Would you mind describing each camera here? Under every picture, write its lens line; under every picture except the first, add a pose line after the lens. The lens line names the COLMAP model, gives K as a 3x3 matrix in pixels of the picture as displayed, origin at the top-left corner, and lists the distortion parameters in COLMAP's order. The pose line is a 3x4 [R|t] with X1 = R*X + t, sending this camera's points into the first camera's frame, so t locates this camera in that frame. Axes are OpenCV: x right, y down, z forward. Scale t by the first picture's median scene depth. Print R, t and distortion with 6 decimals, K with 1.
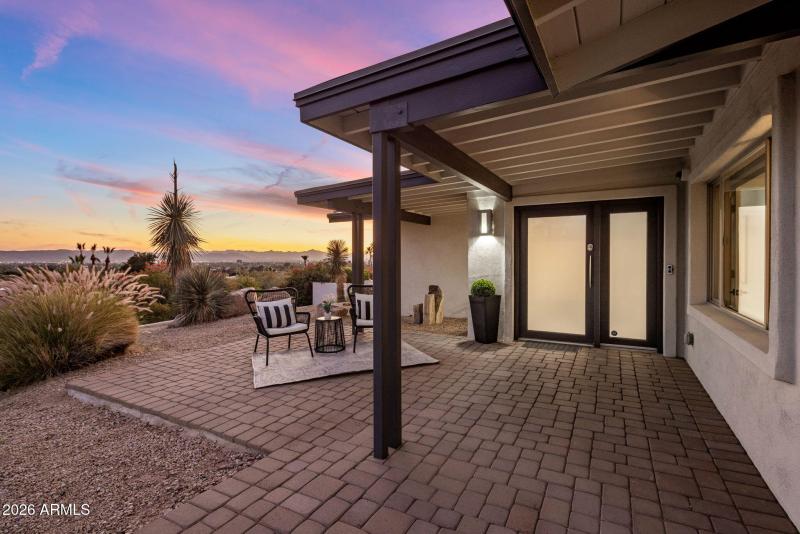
lens RADIAL K [[378.9, 0, 398.8], [0, 378.9, 260.8], [0, 0, 1]] dist [0.001180, 0.000222]
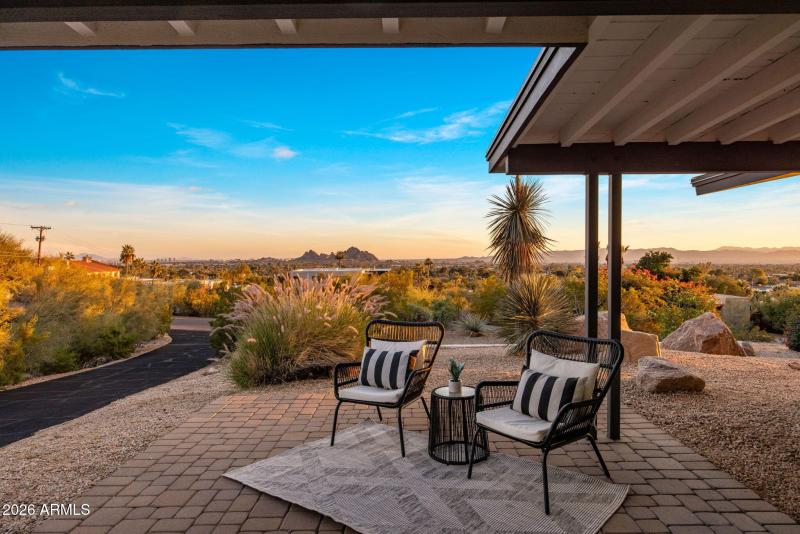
lens RADIAL K [[488.7, 0, 398.9], [0, 488.7, 264.7], [0, 0, 1]] dist [-0.000173, 0.000351]
pose [[0.454882, 0.003681, -0.890544, 0.370396], [0.003000, 0.999979, 0.005666, -0.025423], [0.890546, -0.005249, 0.454862, 0.629076]]
